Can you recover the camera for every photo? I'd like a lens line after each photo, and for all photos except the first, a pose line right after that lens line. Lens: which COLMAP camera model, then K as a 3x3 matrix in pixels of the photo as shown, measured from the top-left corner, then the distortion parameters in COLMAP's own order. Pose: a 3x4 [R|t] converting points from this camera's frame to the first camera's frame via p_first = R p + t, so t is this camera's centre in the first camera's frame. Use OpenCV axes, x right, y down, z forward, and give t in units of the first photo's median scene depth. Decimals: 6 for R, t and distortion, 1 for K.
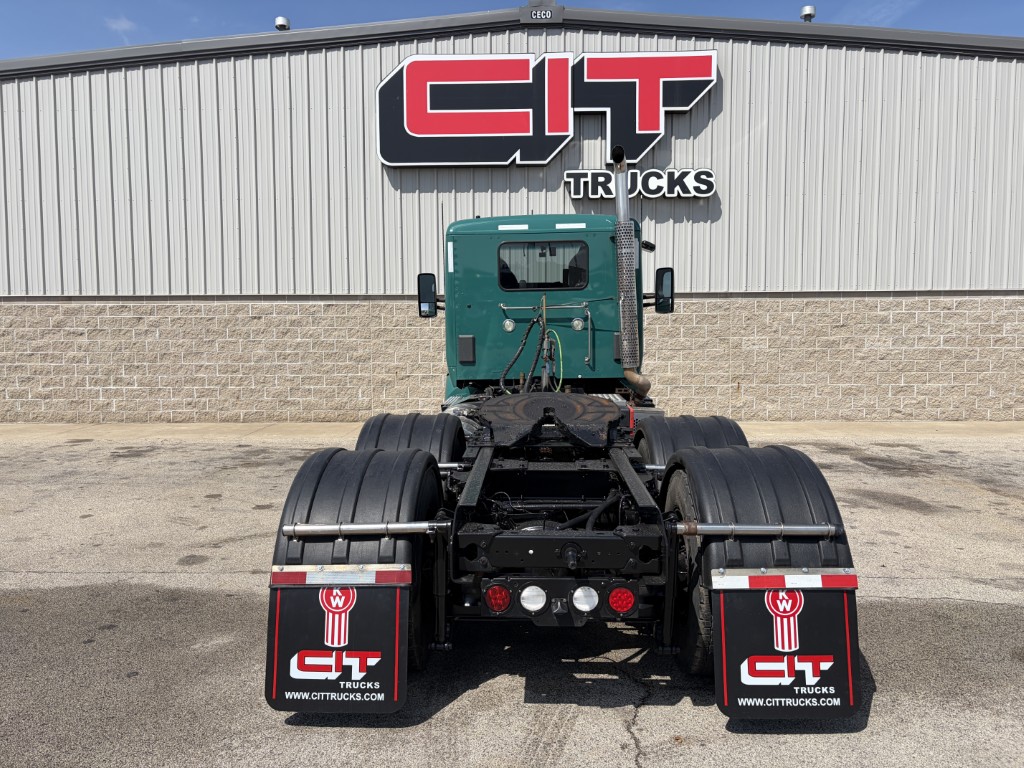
lens RADIAL K [[770.9, 0, 513.6], [0, 770.9, 380.7], [0, 0, 1]] dist [0.020362, -0.003074]
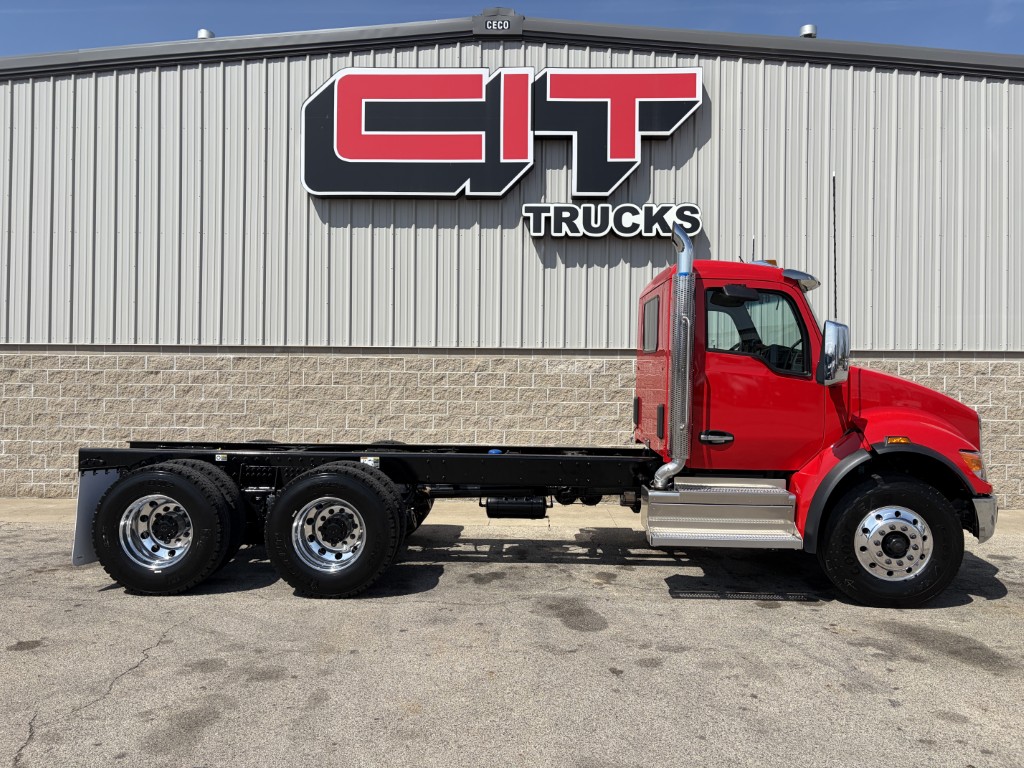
lens RADIAL K [[776.8, 0, 513.2], [0, 776.8, 383.6], [0, 0, 1]] dist [0.044092, -0.048261]
pose [[0.999907, 0.013584, -0.001052, 0.058952], [-0.013625, 0.997130, -0.074478, -0.012268], [0.000037, 0.074486, 0.997222, 0.164512]]
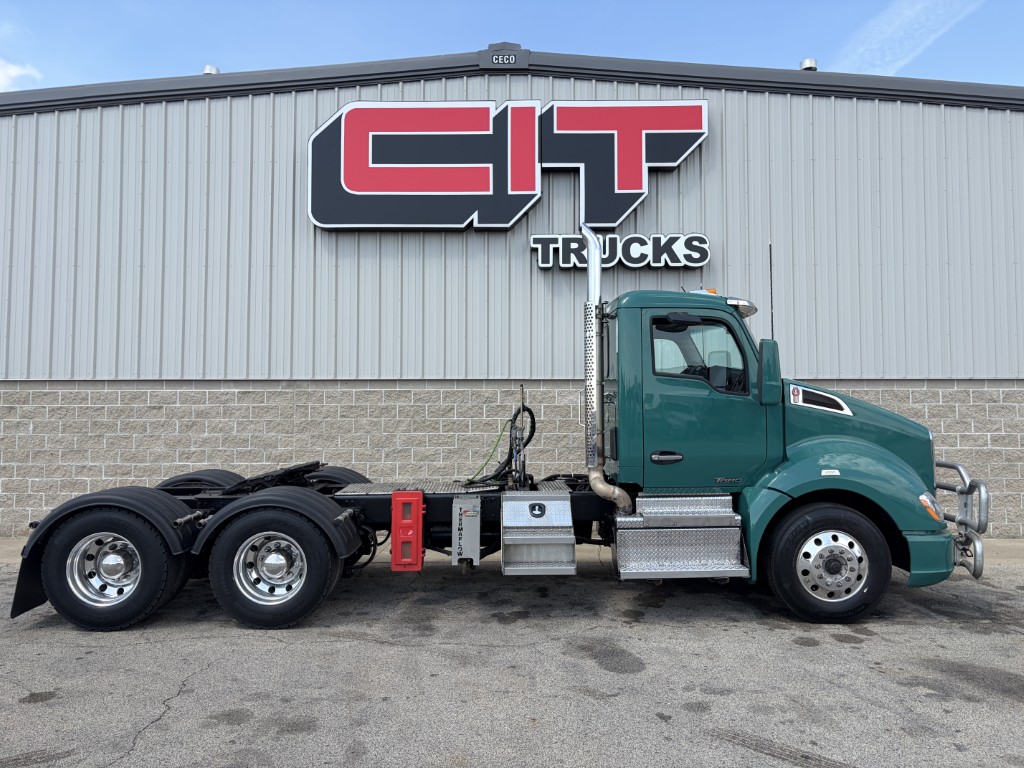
lens RADIAL K [[773.0, 0, 511.5], [0, 773.0, 384.5], [0, 0, 1]] dist [0.065205, -0.077020]
pose [[0.999922, 0.004980, 0.011497, 0.035850], [-0.003643, 0.993536, -0.113457, -0.013640], [-0.011987, 0.113406, 0.993476, 0.176630]]
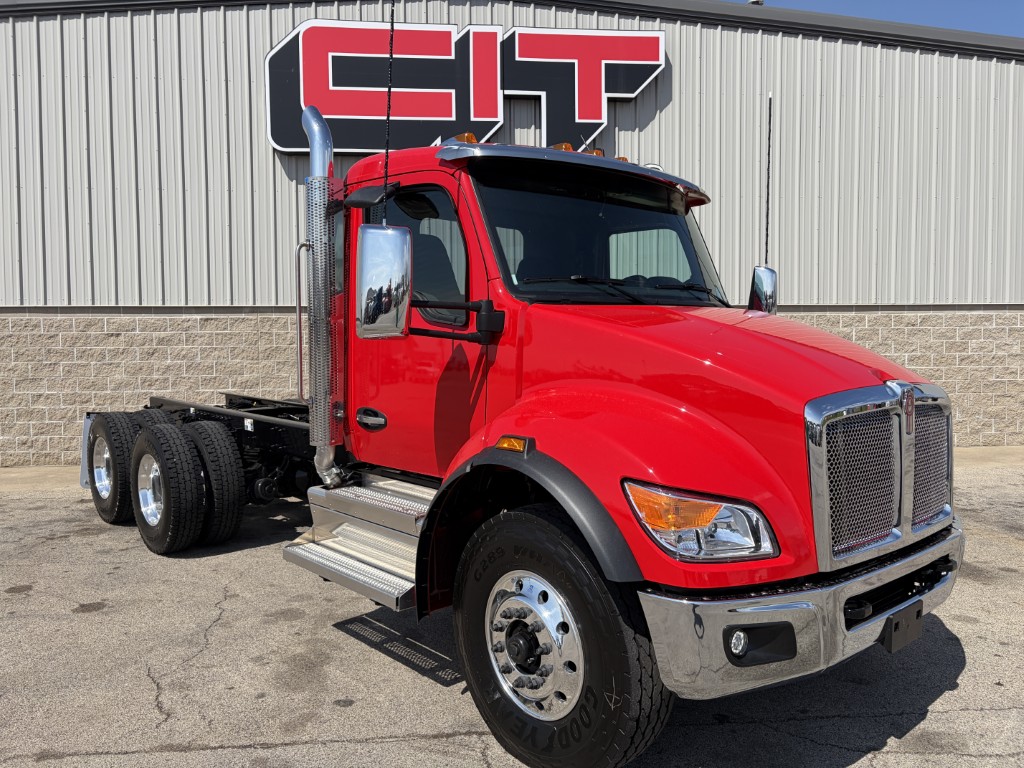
lens RADIAL K [[777.3, 0, 512.5], [0, 777.3, 380.1], [0, 0, 1]] dist [0.045343, -0.049844]
pose [[0.992697, -0.007606, 0.120395, -0.018966], [0.010675, 0.999634, -0.024864, -0.009740], [-0.120162, 0.025968, 0.992415, 0.145139]]
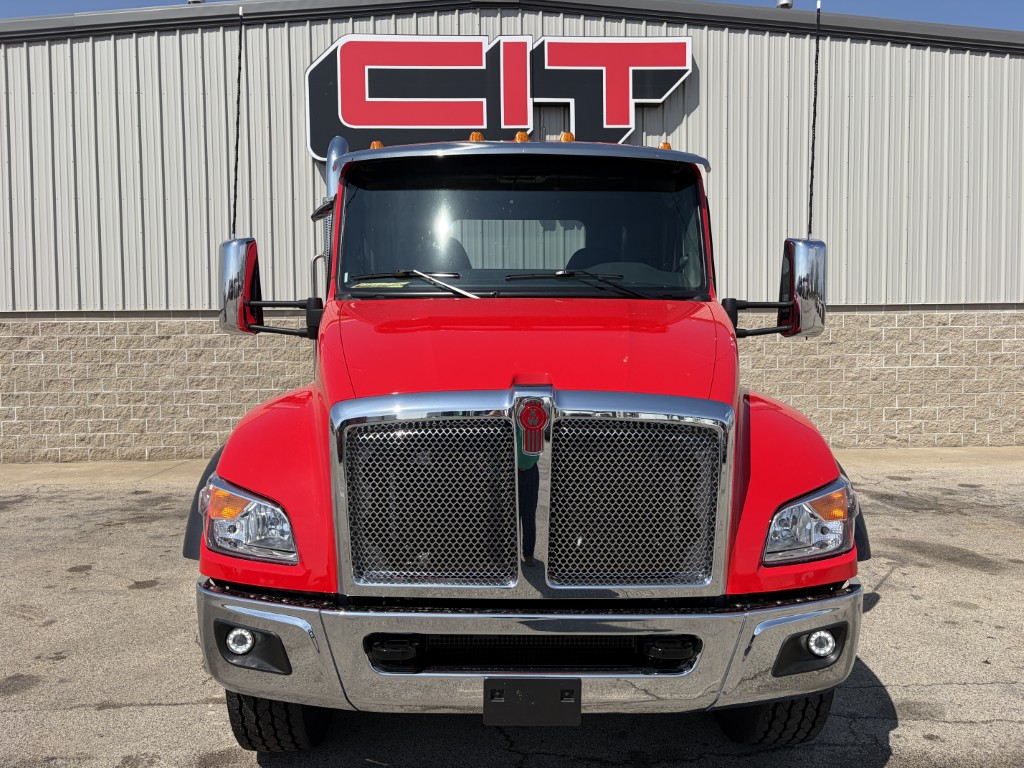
lens RADIAL K [[776.8, 0, 513.2], [0, 776.8, 383.6], [0, 0, 1]] dist [0.044092, -0.048261]
pose [[0.997546, -0.008877, 0.069446, -0.009683], [0.010617, 0.999638, -0.024727, -0.005202], [-0.069202, 0.025404, 0.997279, 0.119291]]
